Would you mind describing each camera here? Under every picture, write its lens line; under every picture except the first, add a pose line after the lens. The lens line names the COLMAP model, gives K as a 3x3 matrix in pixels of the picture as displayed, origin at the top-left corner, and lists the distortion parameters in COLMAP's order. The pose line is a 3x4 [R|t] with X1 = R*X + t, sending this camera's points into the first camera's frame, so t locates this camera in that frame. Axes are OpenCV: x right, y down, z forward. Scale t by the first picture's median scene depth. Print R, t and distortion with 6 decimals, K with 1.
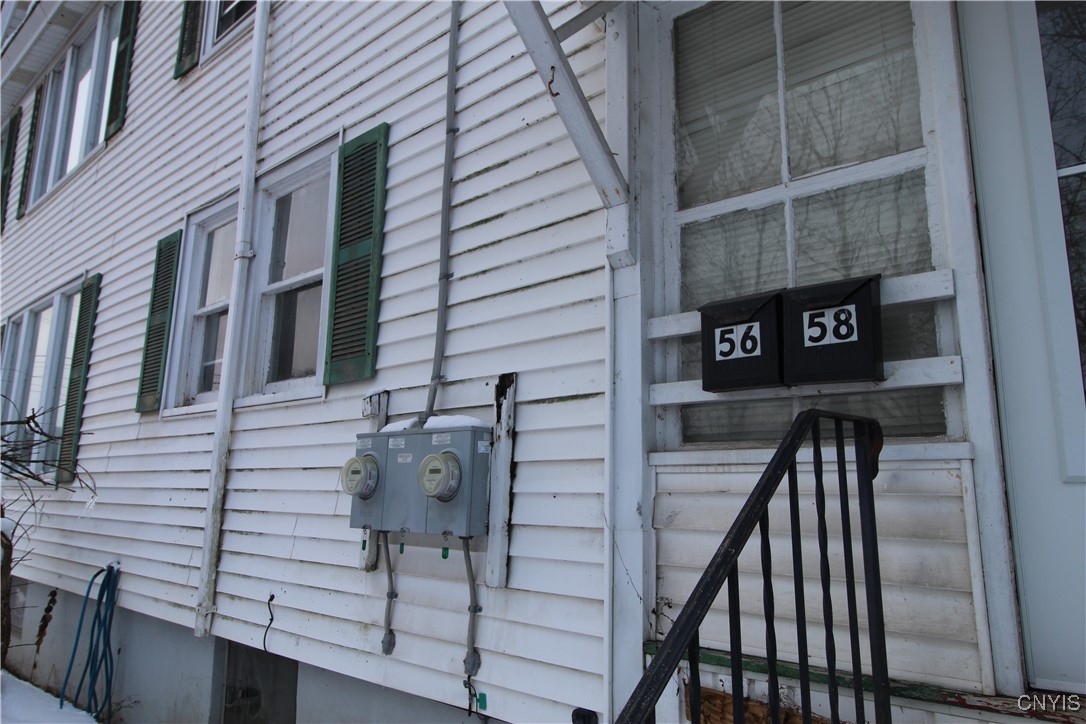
lens RADIAL K [[736.4, 0, 543.0], [0, 736.4, 362.0], [0, 0, 1]] dist [0.005923, 0.000998]
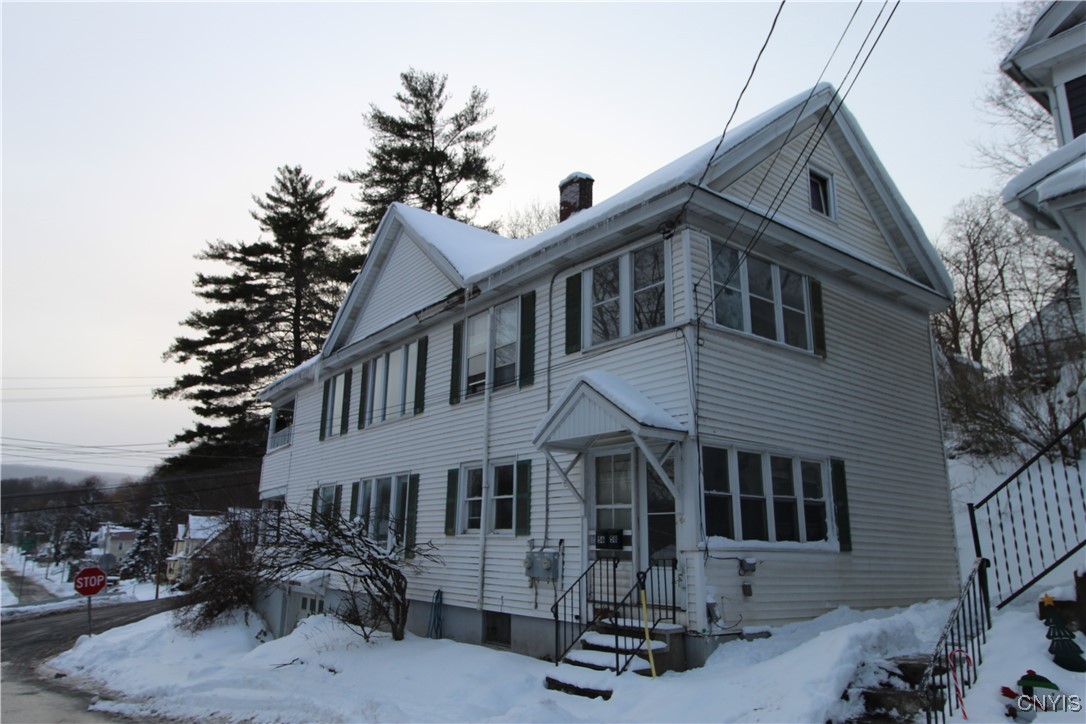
lens RADIAL K [[736.4, 0, 543.0], [0, 736.4, 362.0], [0, 0, 1]] dist [0.005923, 0.000998]
pose [[0.982666, -0.047344, -0.179240, 0.578365], [0.035933, 0.997147, -0.066385, -0.638775], [0.181872, 0.058794, 0.981563, -2.854190]]
